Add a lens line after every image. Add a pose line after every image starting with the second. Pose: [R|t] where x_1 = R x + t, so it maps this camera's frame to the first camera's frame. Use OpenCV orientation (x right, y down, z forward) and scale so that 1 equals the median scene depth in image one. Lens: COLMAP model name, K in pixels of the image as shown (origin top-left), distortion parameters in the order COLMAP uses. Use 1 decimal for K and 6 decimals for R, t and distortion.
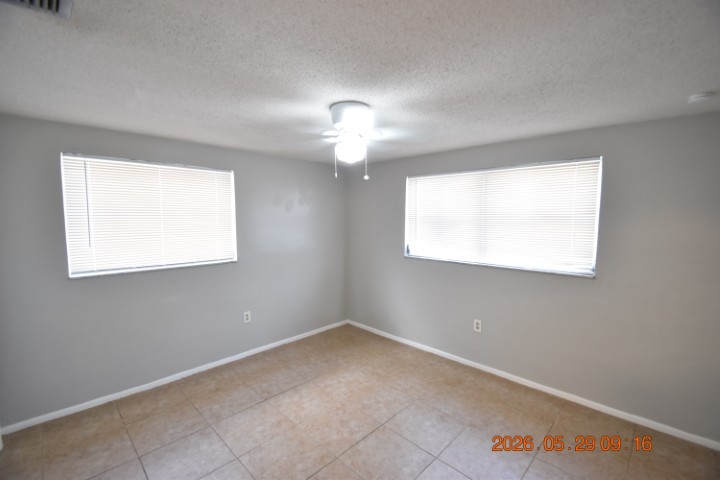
lens RADIAL K [[314.9, 0, 359.1], [0, 314.9, 243.1], [0, 0, 1]] dist [0.019939, -0.019941]
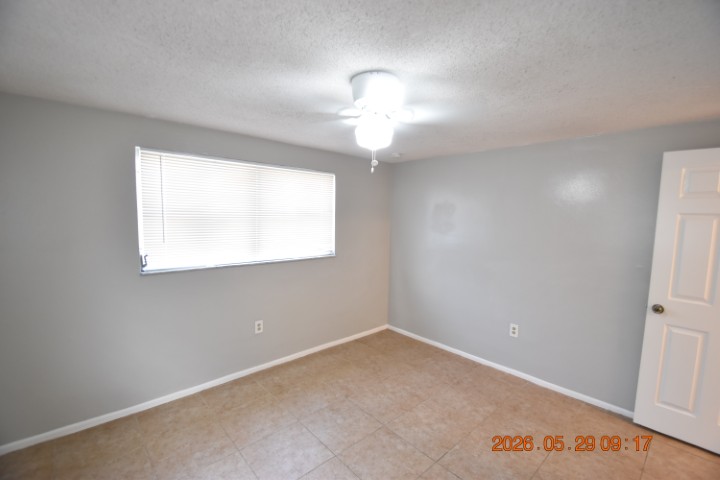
lens RADIAL K [[314.9, 0, 359.1], [0, 314.9, 243.1], [0, 0, 1]] dist [0.019939, -0.019941]
pose [[0.065903, -0.092594, 0.993521, -0.608205], [0.070137, 0.993652, 0.087954, -0.061010], [-0.995358, 0.063886, 0.071979, 0.702412]]
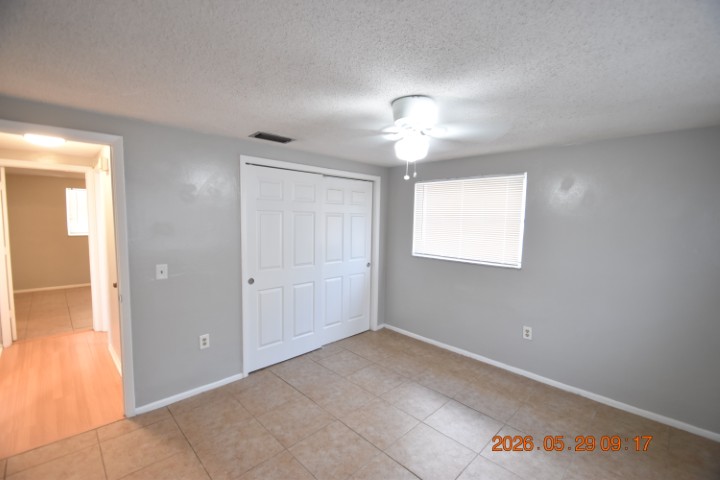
lens RADIAL K [[314.9, 0, 359.1], [0, 314.9, 243.1], [0, 0, 1]] dist [0.019939, -0.019941]
pose [[-0.018710, 0.076089, -0.996925, 0.655306], [-0.106553, 0.991270, 0.077658, -0.047322], [0.994131, 0.107679, -0.010439, 0.623908]]
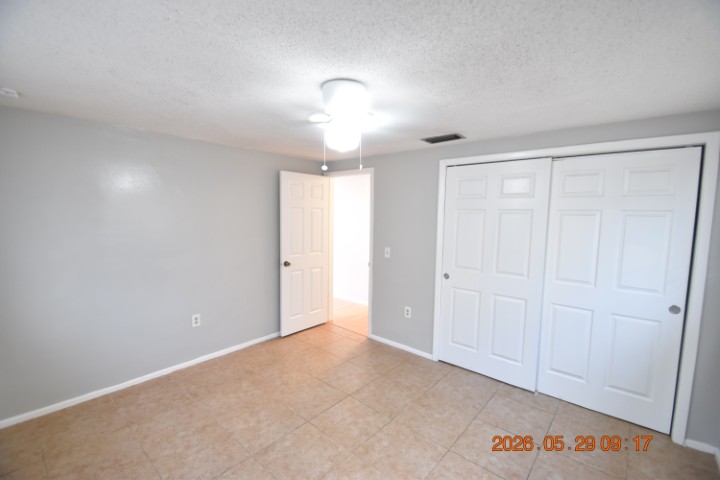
lens RADIAL K [[314.9, 0, 359.1], [0, 314.9, 243.1], [0, 0, 1]] dist [0.019939, -0.019941]
pose [[-0.998199, -0.015152, -0.058043, -0.018003], [-0.025406, 0.983295, 0.180236, -0.113098], [0.054343, 0.181386, -0.981909, 1.350940]]
